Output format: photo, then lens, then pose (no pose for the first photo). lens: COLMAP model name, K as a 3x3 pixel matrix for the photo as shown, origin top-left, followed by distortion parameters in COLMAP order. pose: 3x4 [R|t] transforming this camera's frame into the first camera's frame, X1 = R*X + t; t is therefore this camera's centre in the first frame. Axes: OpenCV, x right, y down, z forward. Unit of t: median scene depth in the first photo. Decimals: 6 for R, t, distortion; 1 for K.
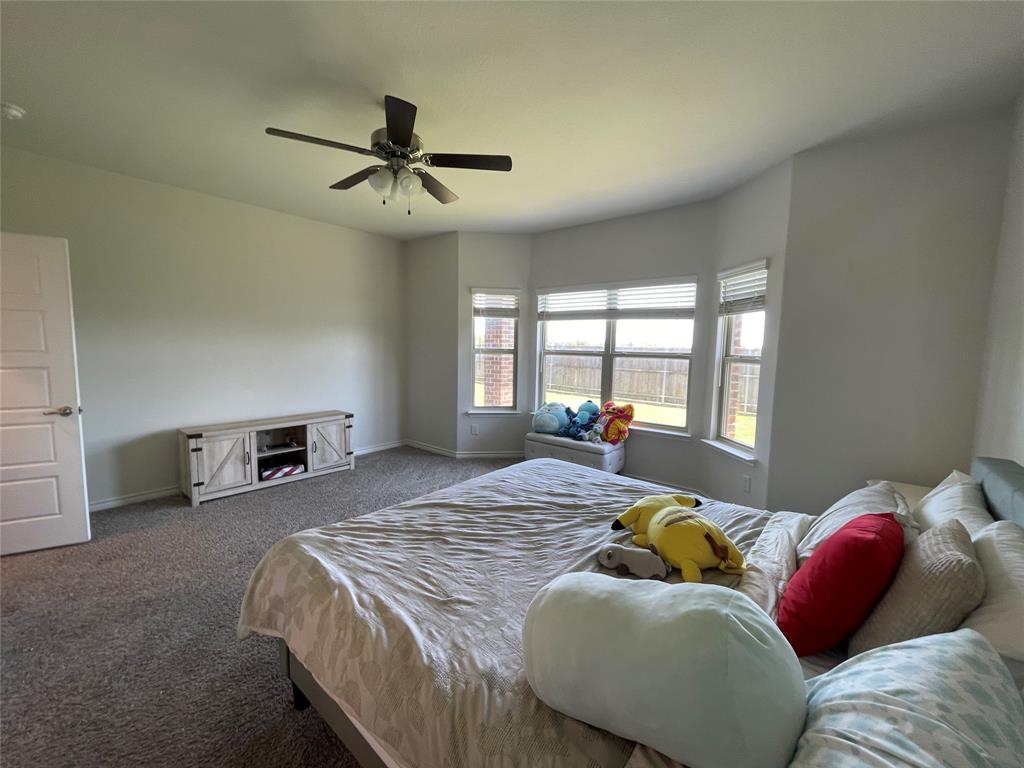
lens RADIAL K [[414.2, 0, 508.4], [0, 414.2, 381.9], [0, 0, 1]] dist [-0.001939, -0.000583]
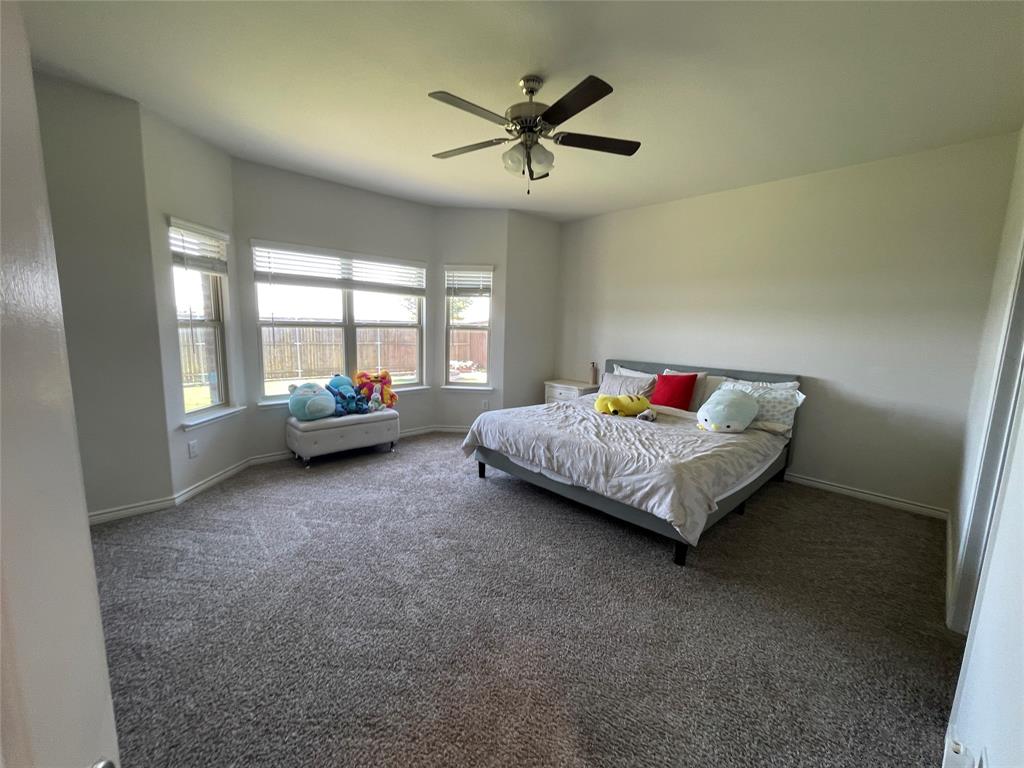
lens RADIAL K [[414.2, 0, 508.4], [0, 414.2, 381.9], [0, 0, 1]] dist [-0.001939, -0.000583]
pose [[0.127526, -0.153410, 0.979899, -0.740383], [0.064973, 0.987136, 0.146087, -0.055676], [-0.989705, 0.045037, 0.135853, 0.520536]]
